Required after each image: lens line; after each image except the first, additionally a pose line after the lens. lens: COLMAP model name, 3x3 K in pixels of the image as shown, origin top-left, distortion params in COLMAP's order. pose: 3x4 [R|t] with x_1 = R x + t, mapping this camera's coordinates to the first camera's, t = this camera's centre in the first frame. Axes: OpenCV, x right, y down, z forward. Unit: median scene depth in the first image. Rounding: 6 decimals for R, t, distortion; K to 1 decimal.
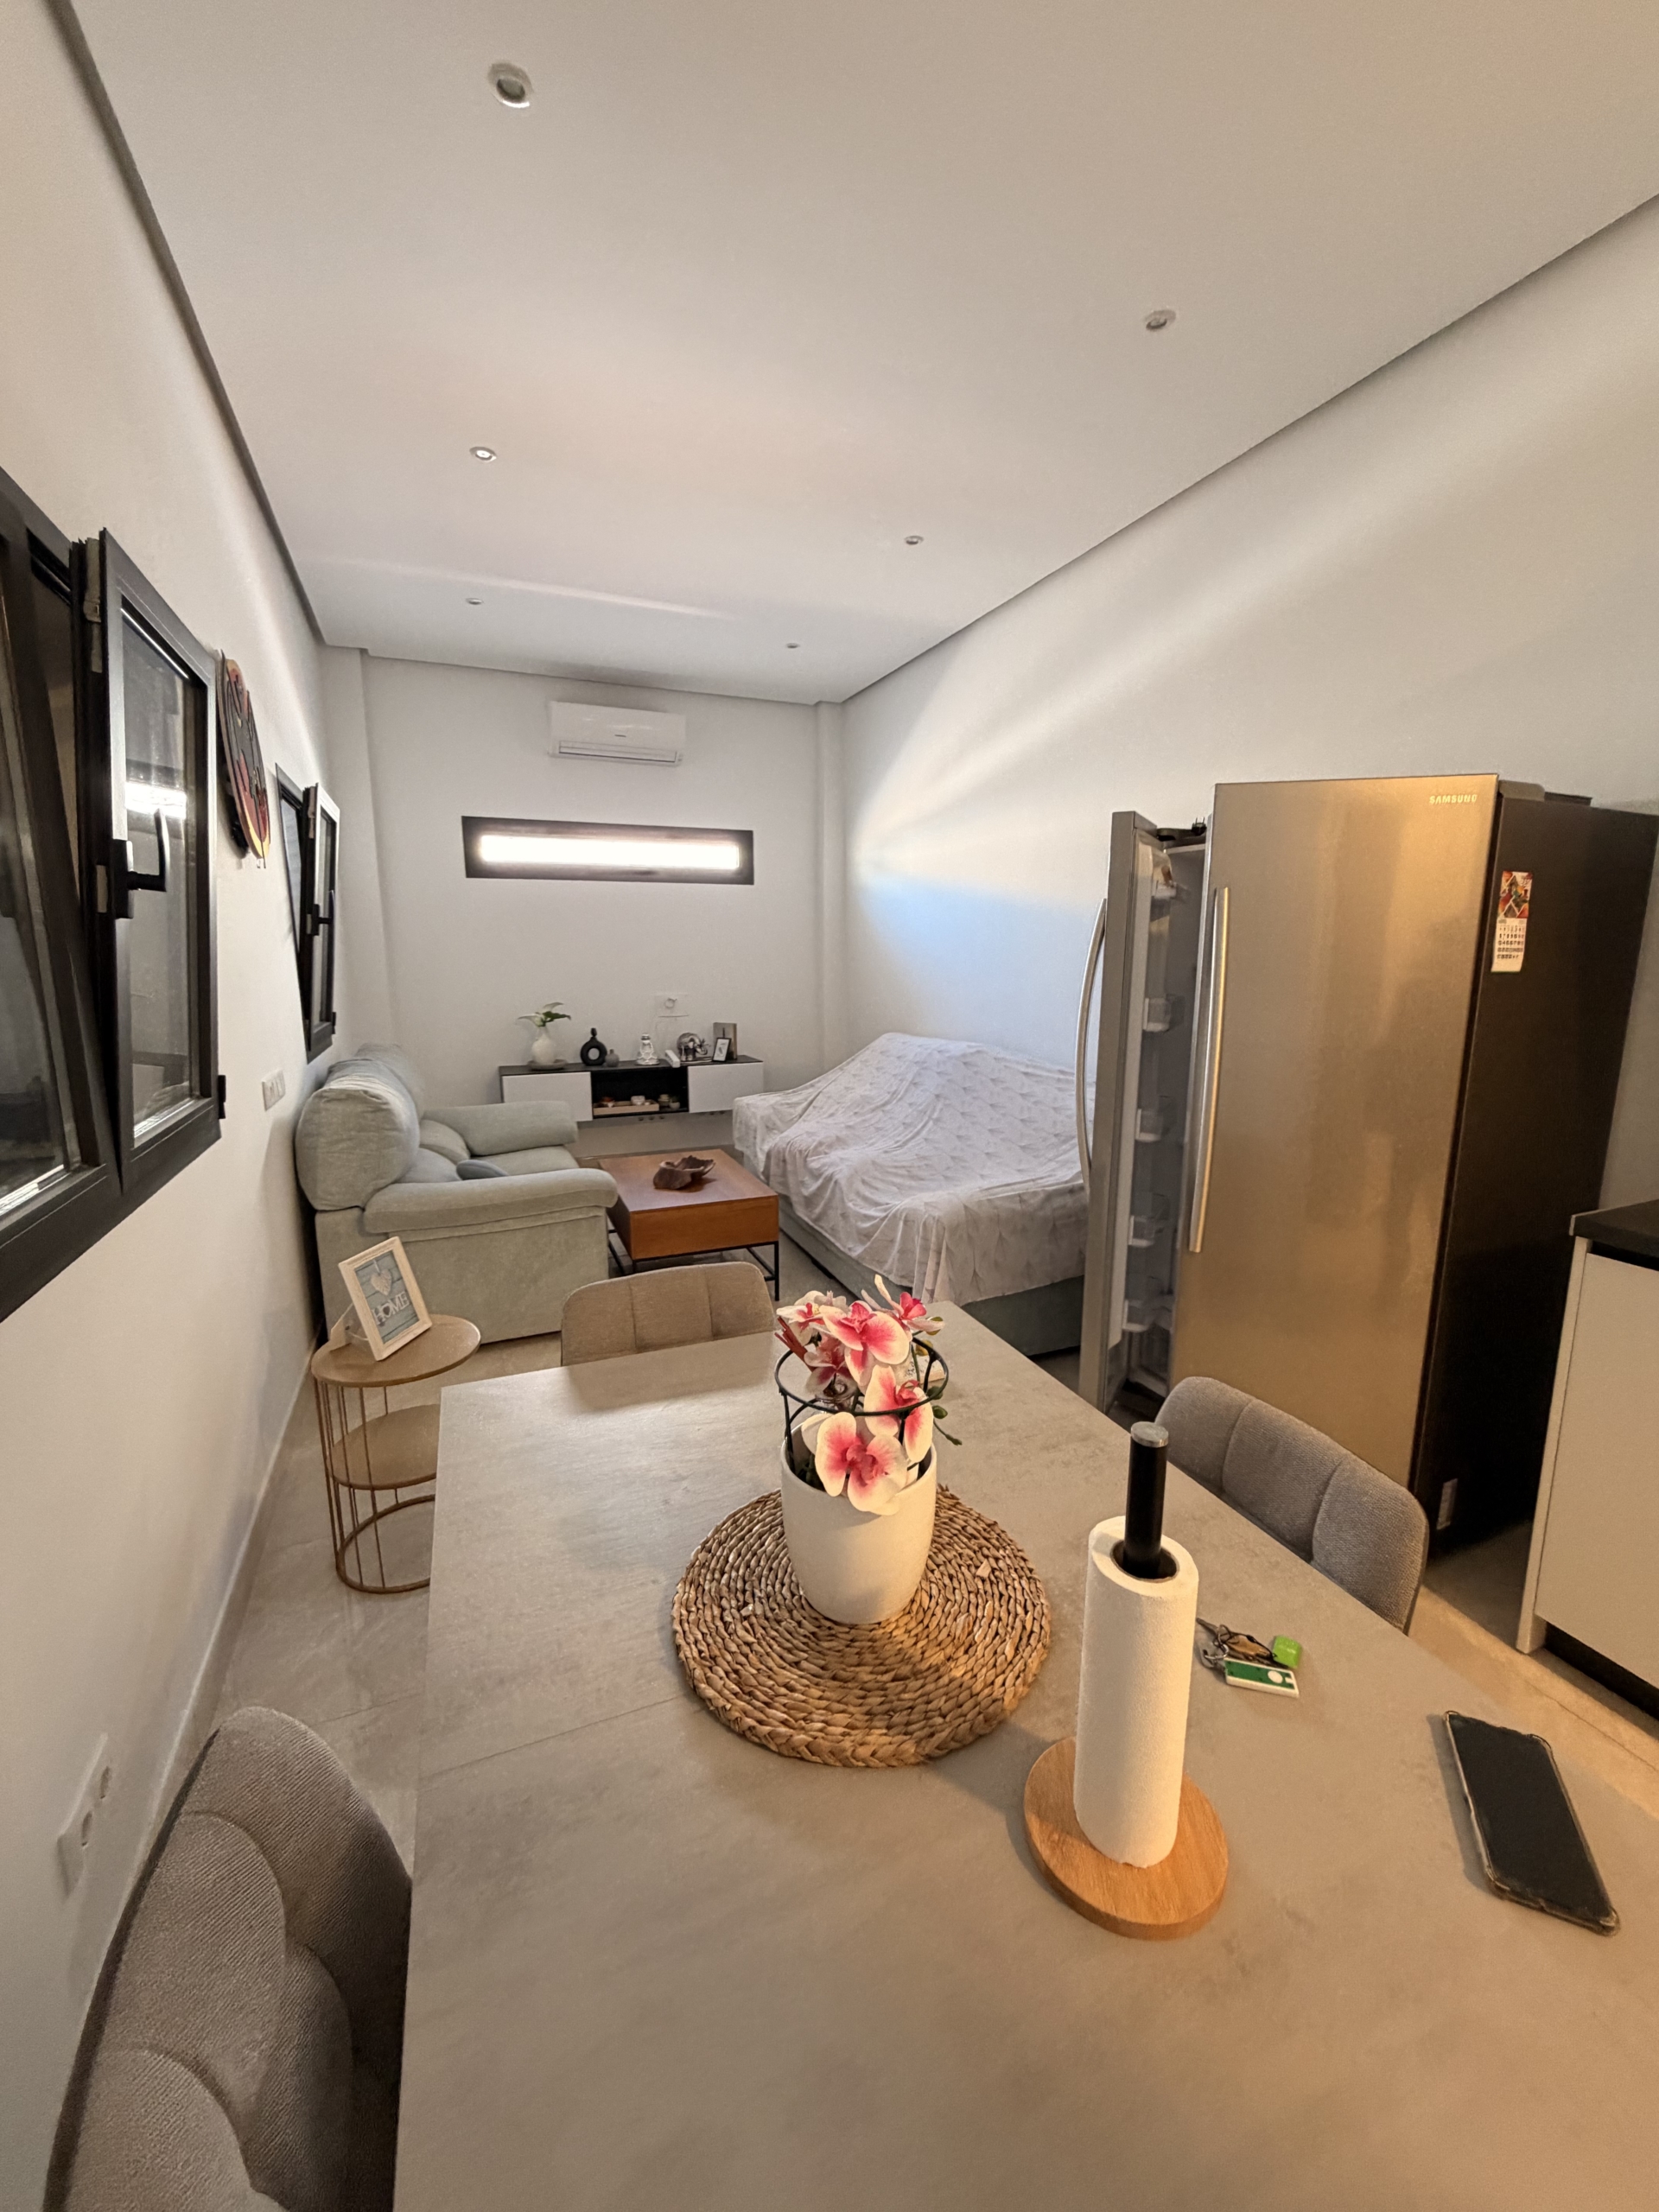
lens RADIAL K [[879.1, 0, 829.9], [0, 879.1, 1107.4], [0, 0, 1]] dist [0.000212, -0.000006]
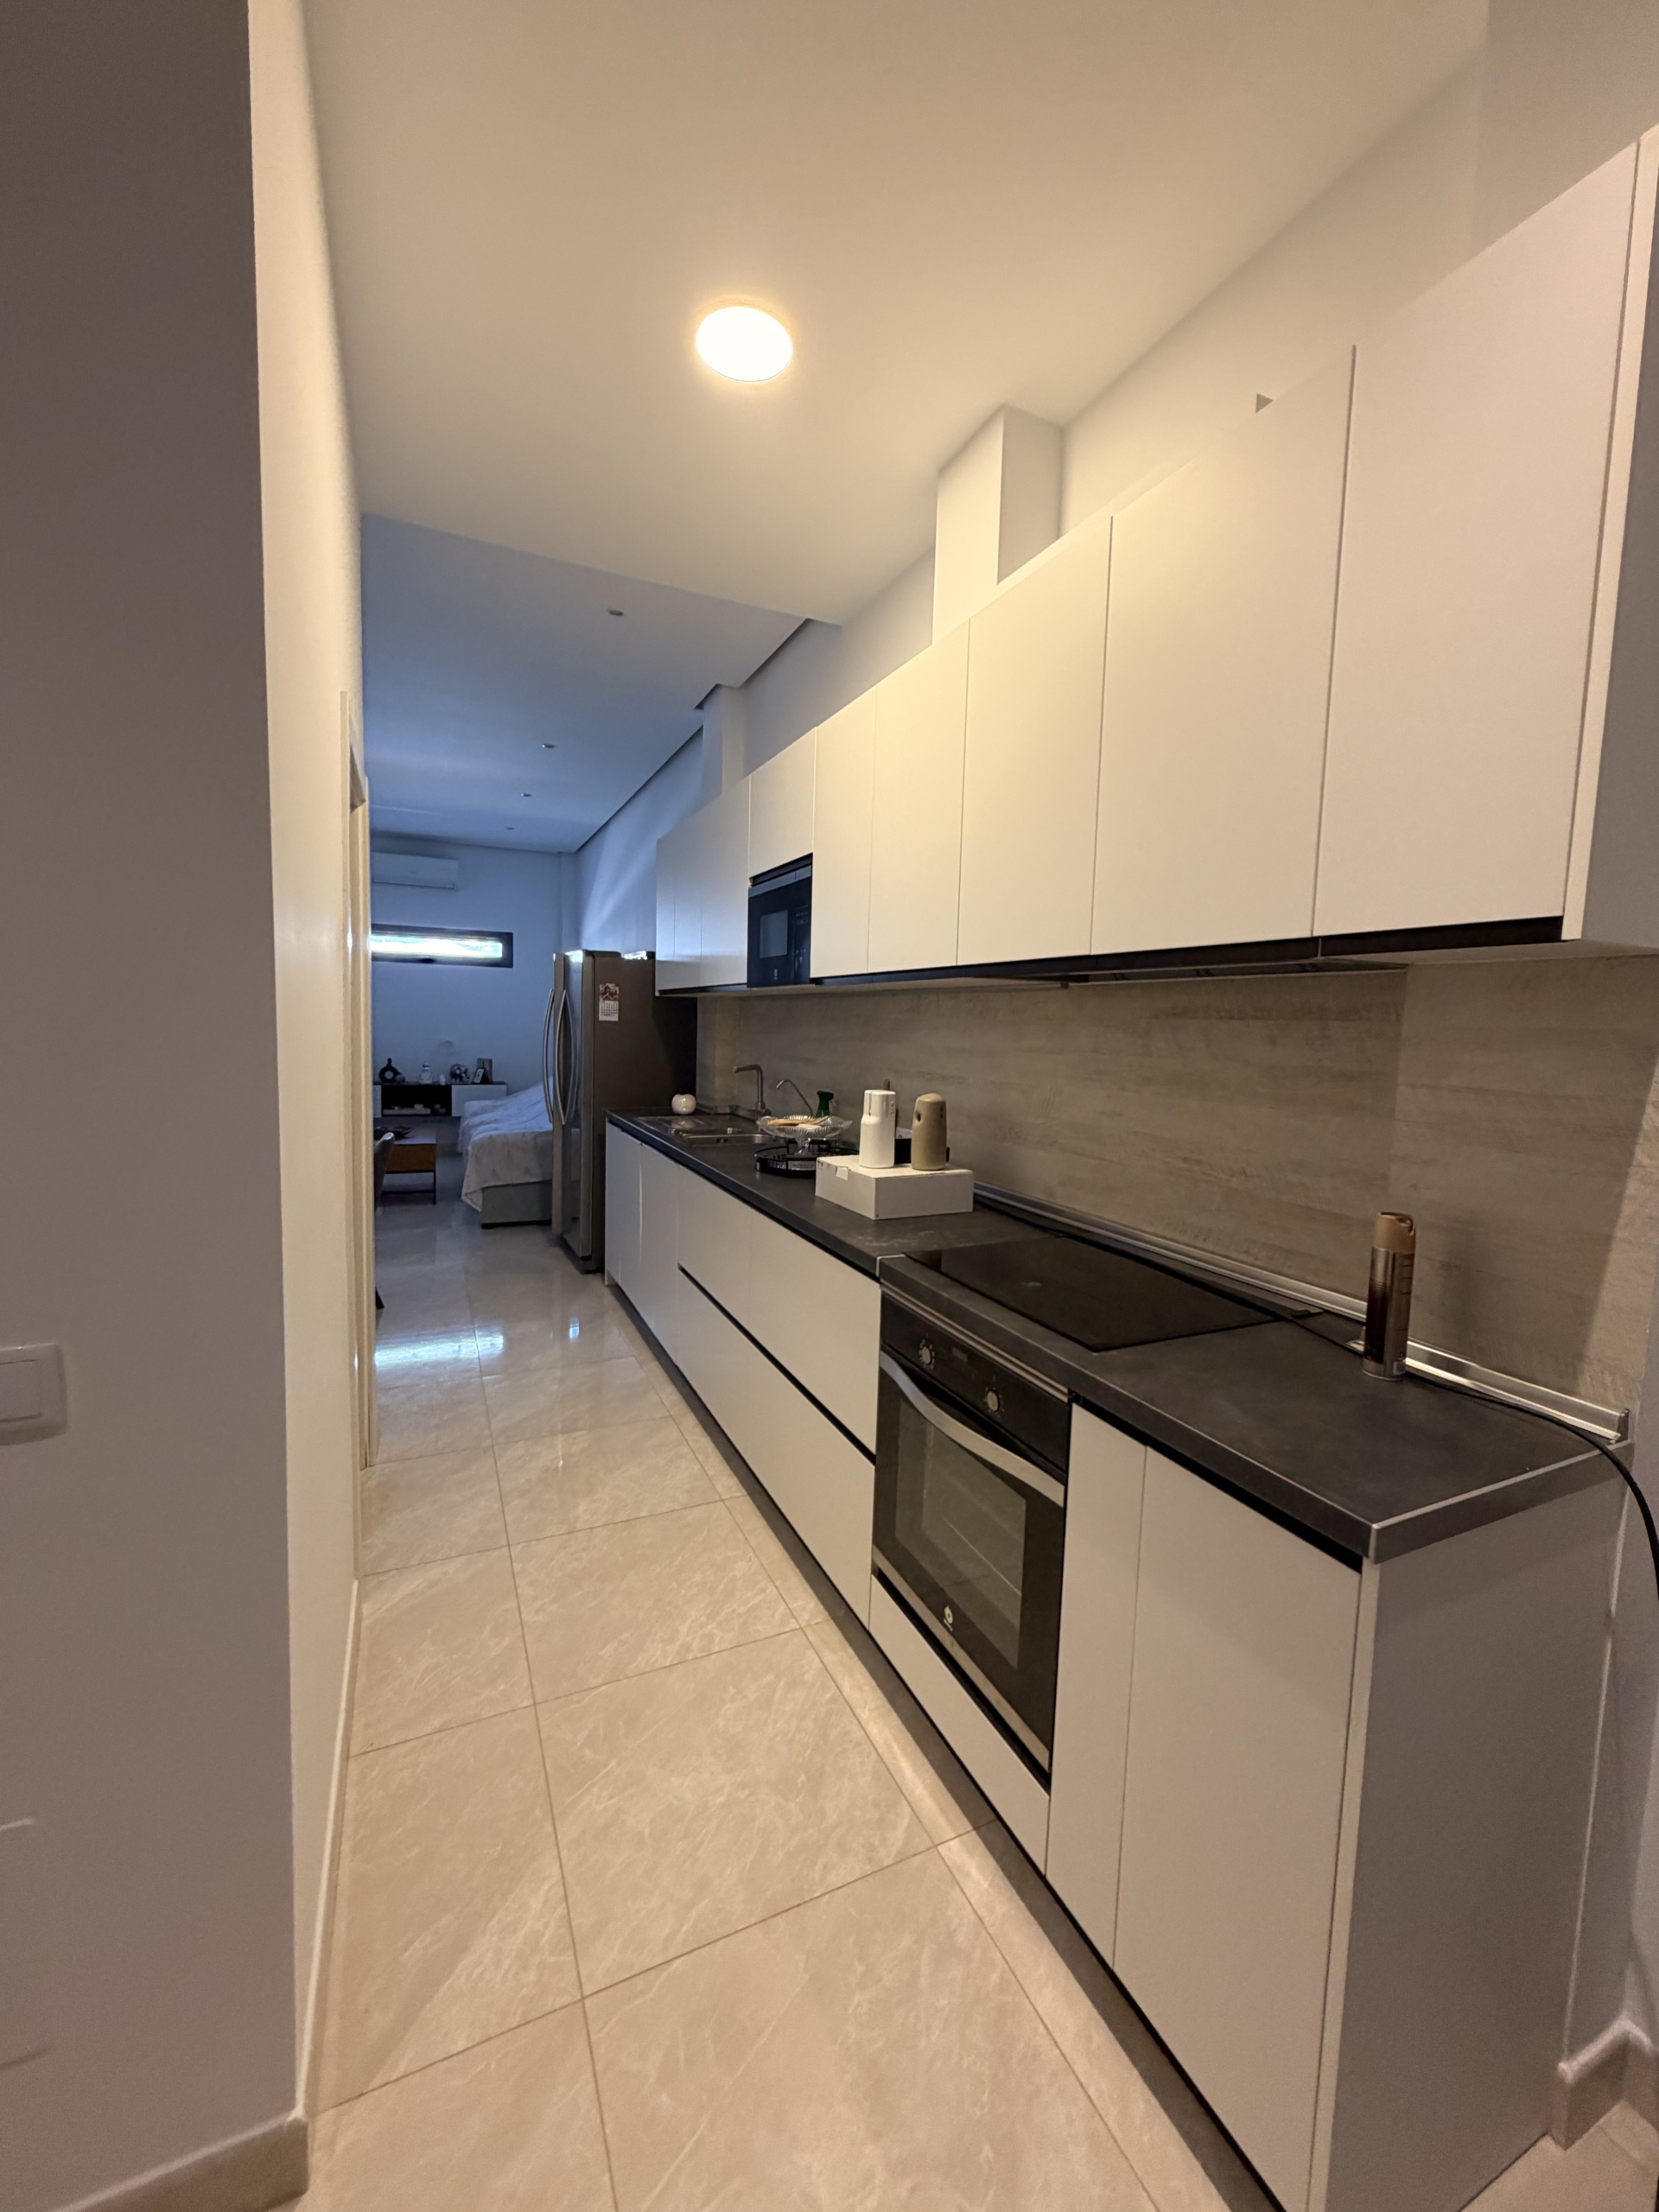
lens RADIAL K [[879.1, 0, 829.2], [0, 879.1, 1102.1], [0, 0, 1]] dist [0.000212, -0.000006]
pose [[0.999182, 0.029075, 0.028104, 0.463656], [-0.026535, 0.995866, -0.086869, 0.100770], [-0.030514, 0.086052, 0.995823, -0.545739]]
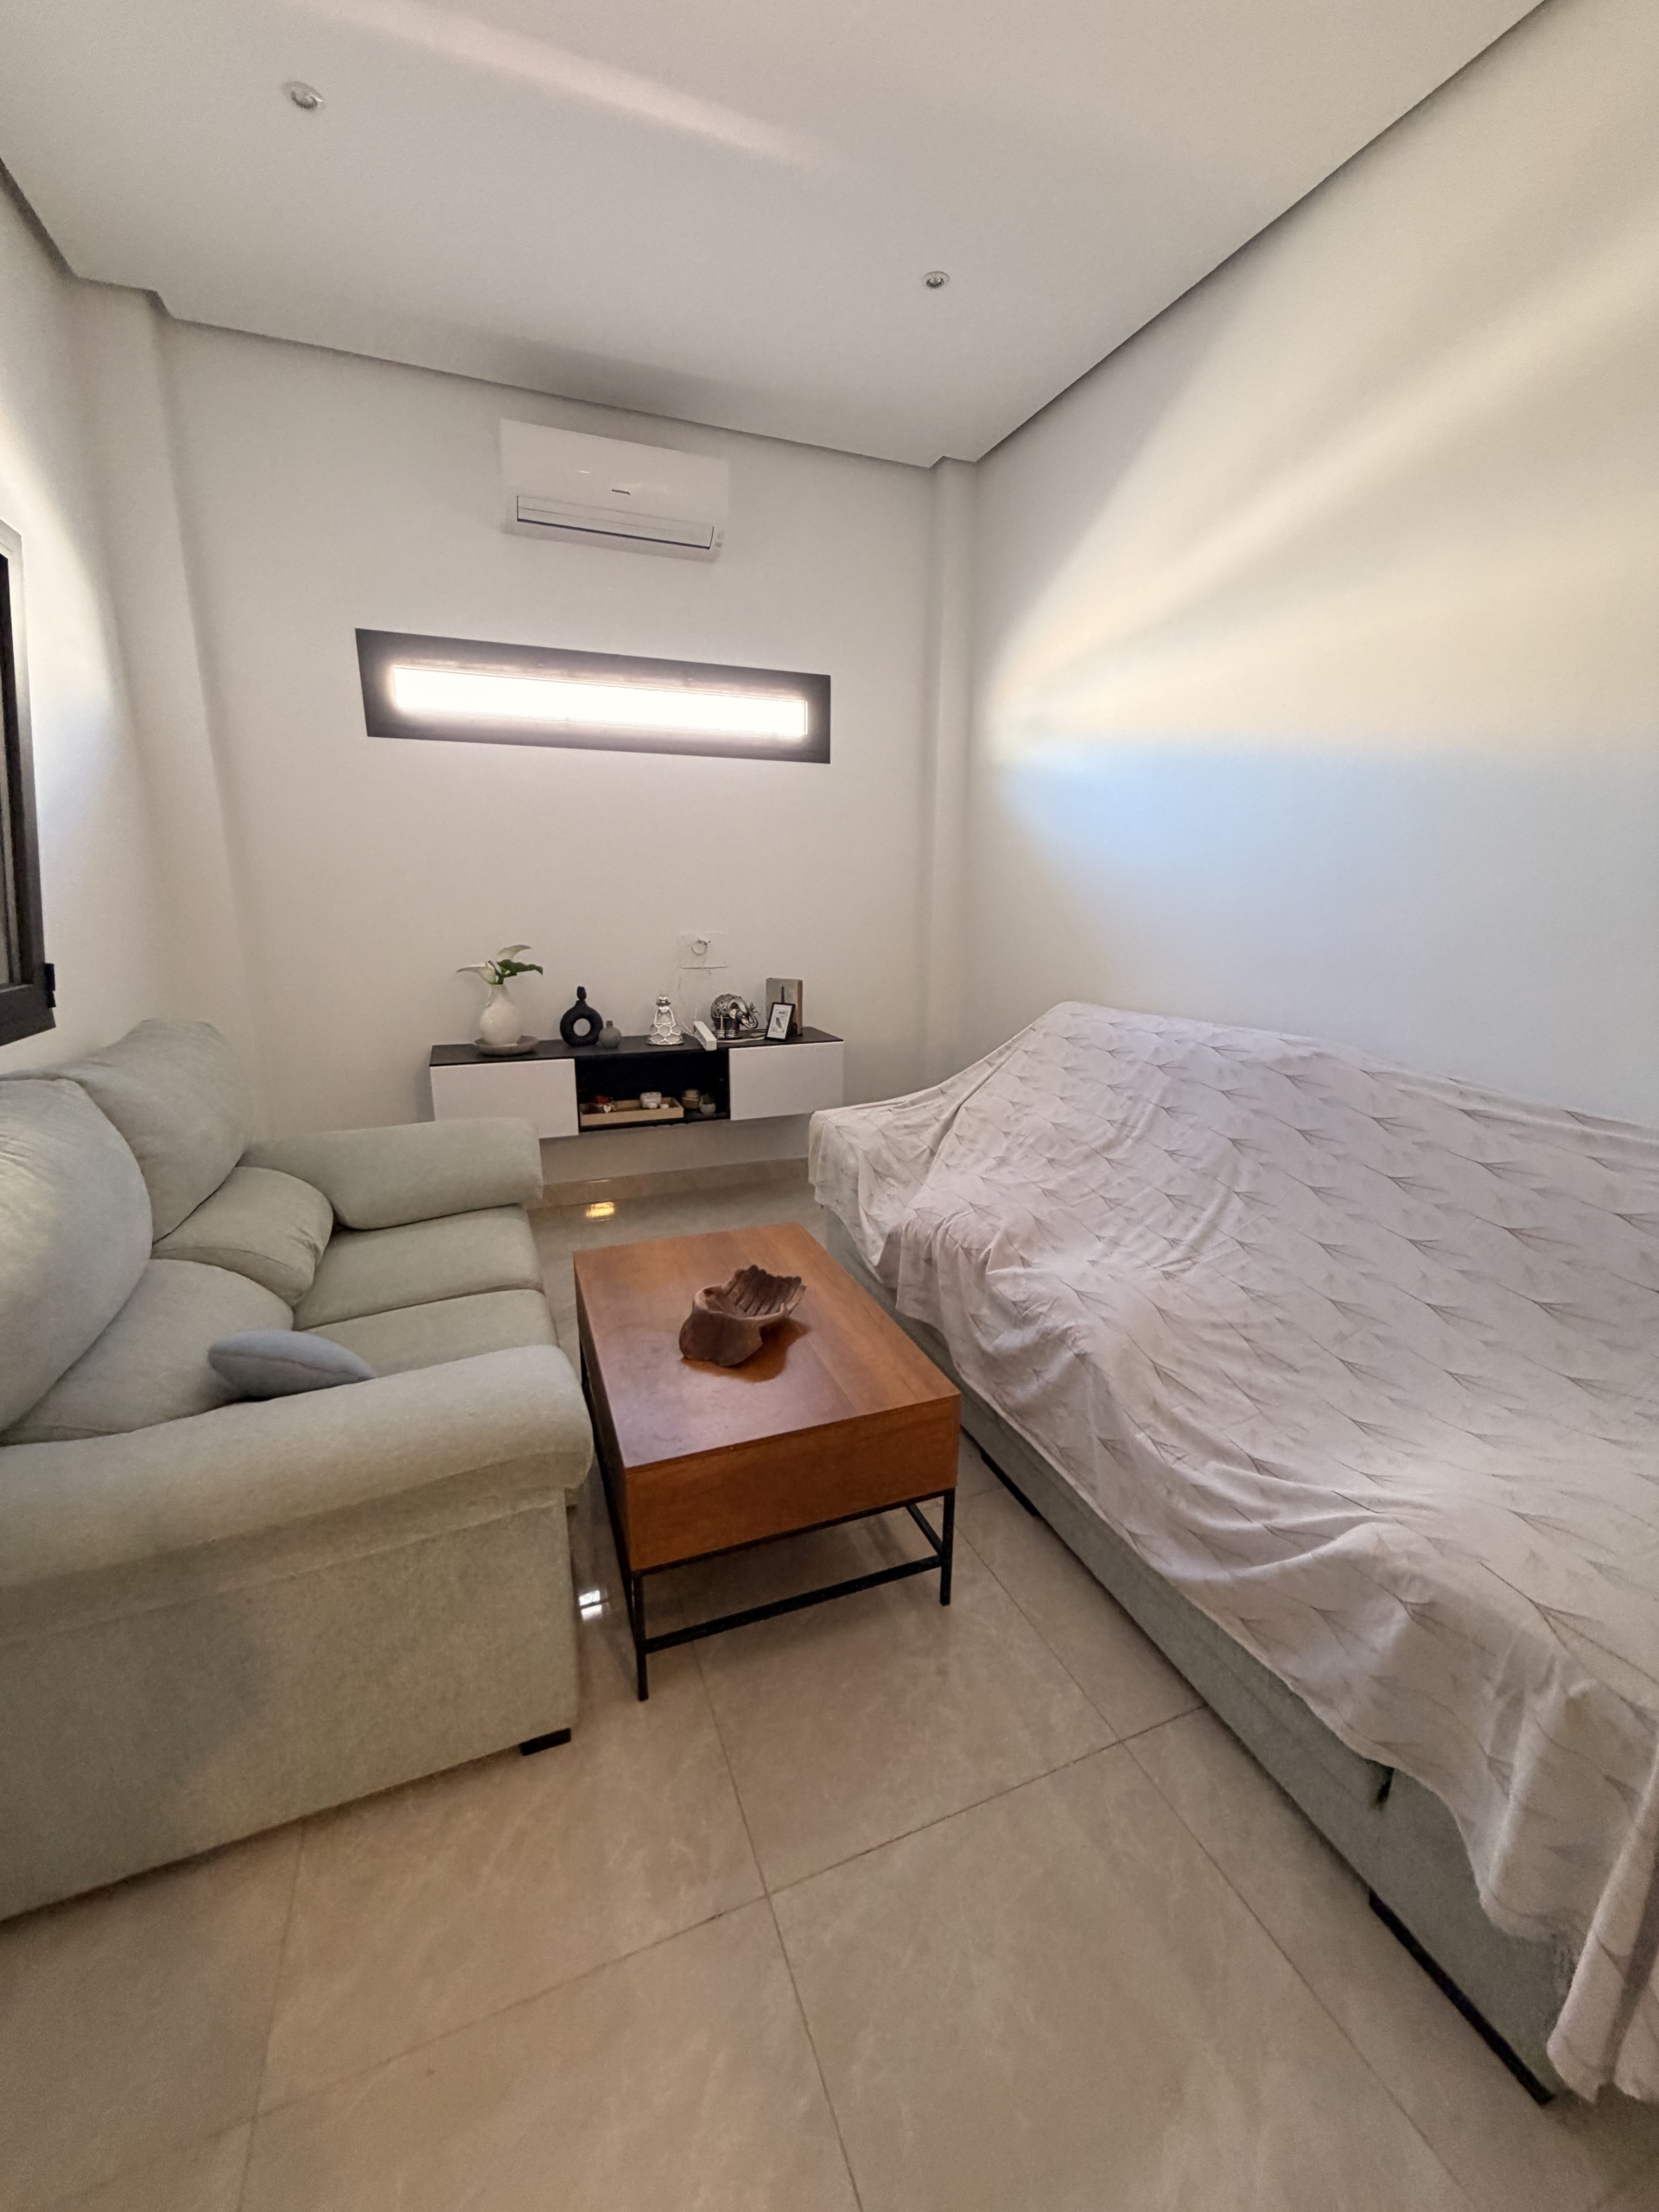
lens RADIAL K [[879.1, 0, 831.6], [0, 879.1, 1108.9], [0, 0, 1]] dist [0.000212, -0.000006]
pose [[0.999760, 0.013838, -0.016957, -0.078696], [-0.012672, 0.997669, 0.067054, -0.048457], [0.017846, -0.066823, 0.997605, 0.376308]]
